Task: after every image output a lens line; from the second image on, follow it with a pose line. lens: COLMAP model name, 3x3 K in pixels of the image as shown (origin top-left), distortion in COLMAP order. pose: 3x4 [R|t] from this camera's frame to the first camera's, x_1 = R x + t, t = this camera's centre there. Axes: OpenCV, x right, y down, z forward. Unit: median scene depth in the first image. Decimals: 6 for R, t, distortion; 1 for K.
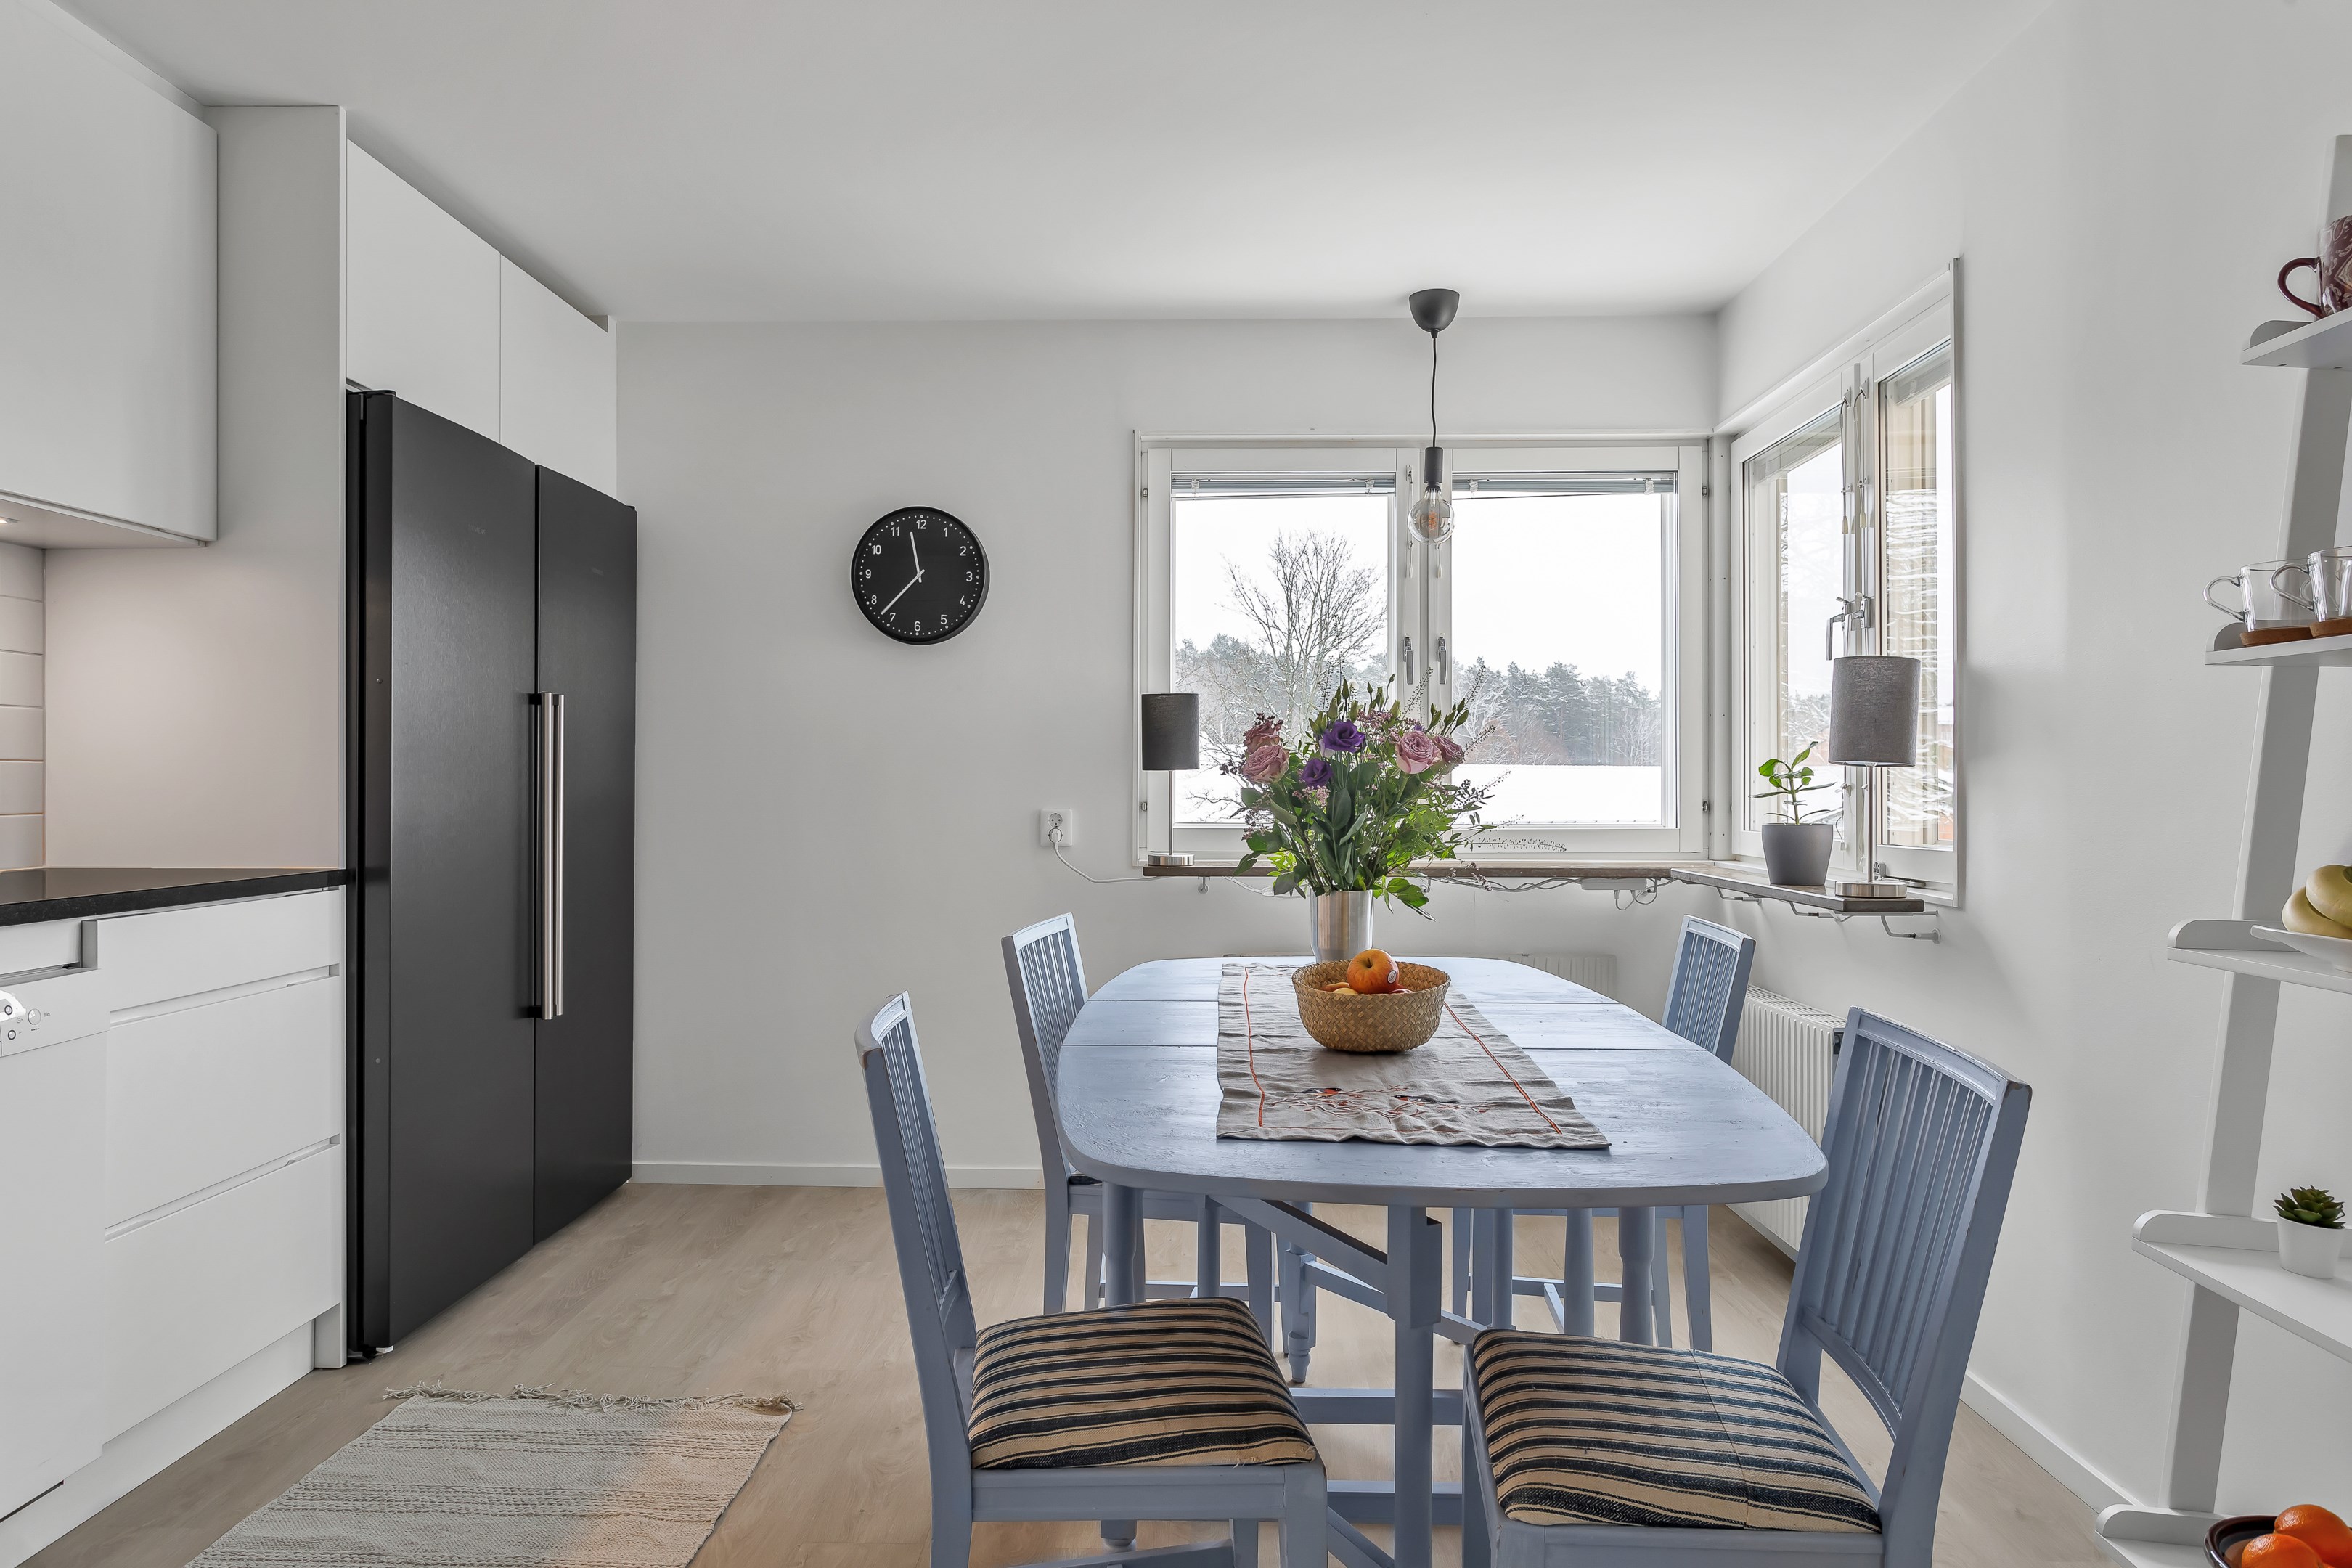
lens RADIAL K [[1463.5, 0, 1173.2], [0, 1463.5, 780.6], [0, 0, 1]] dist [-0.011632, -0.000932]
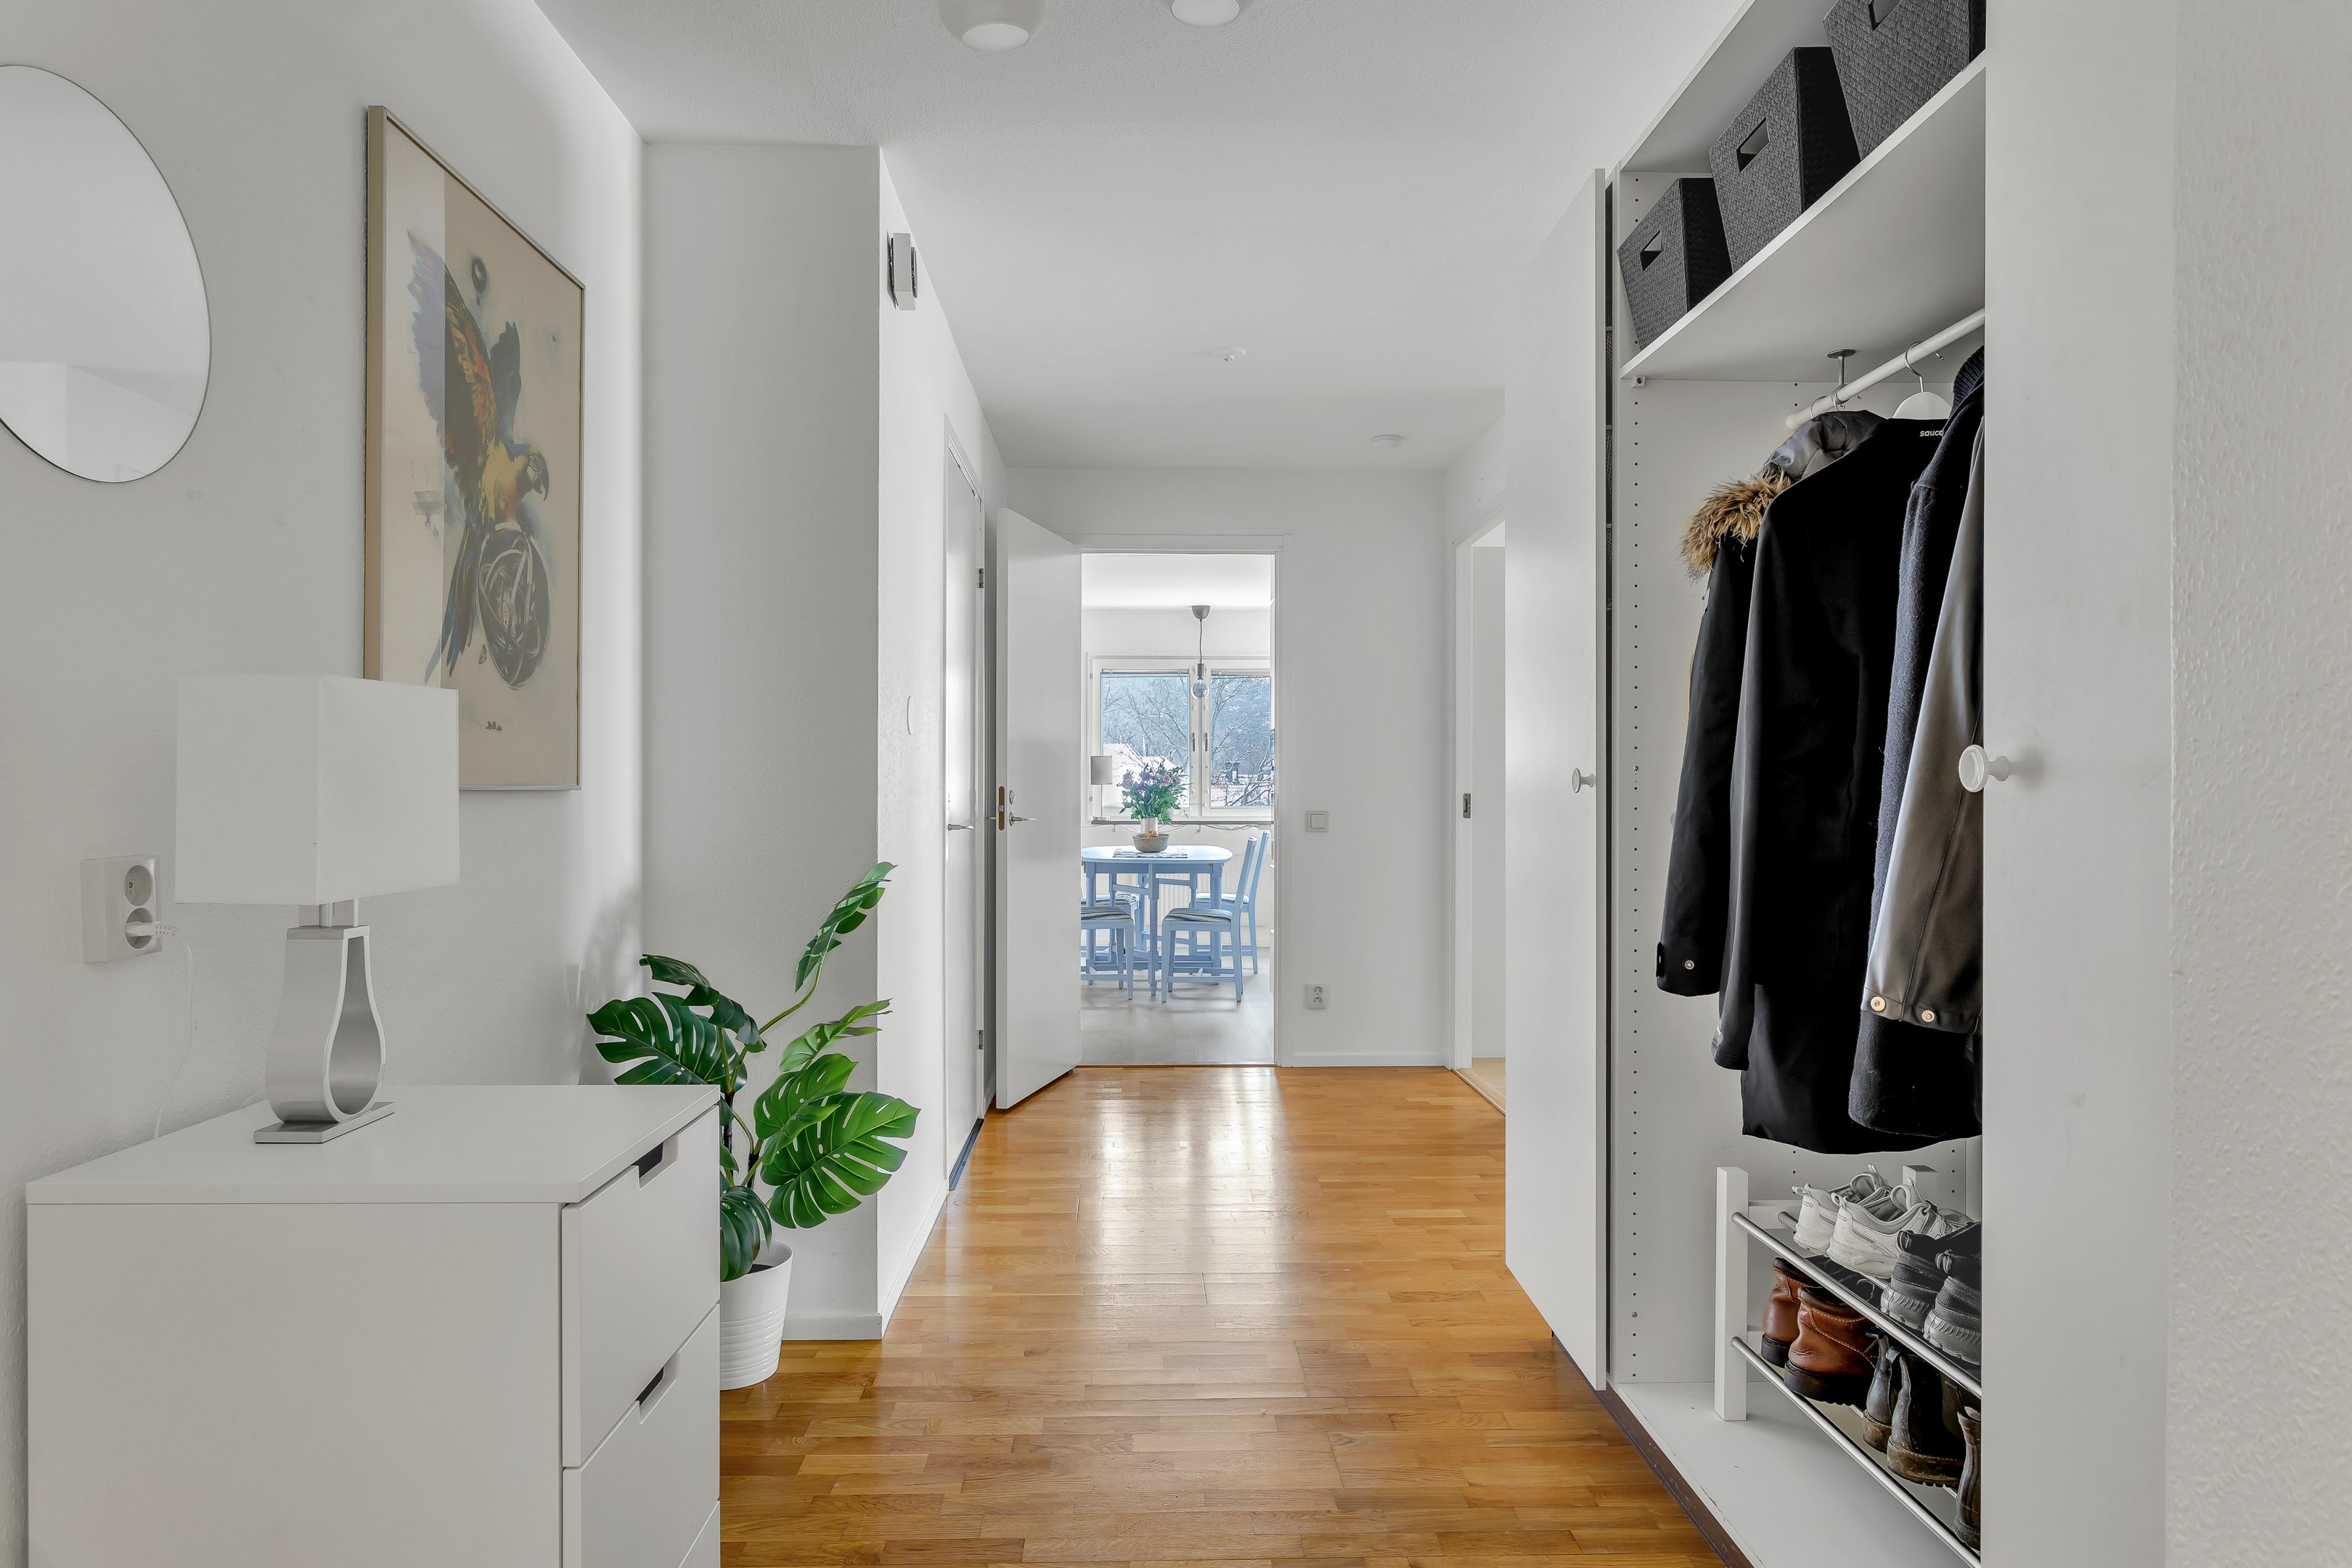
lens RADIAL K [[1560.6, 0, 1175.4], [0, 1560.6, 785.4], [0, 0, 1]] dist [0.000033, -0.000010]
pose [[0.998614, -0.003800, 0.052495, -0.027716], [0.003916, 0.999990, -0.002123, 0.000867], [-0.052487, 0.002325, 0.998619, -3.012389]]
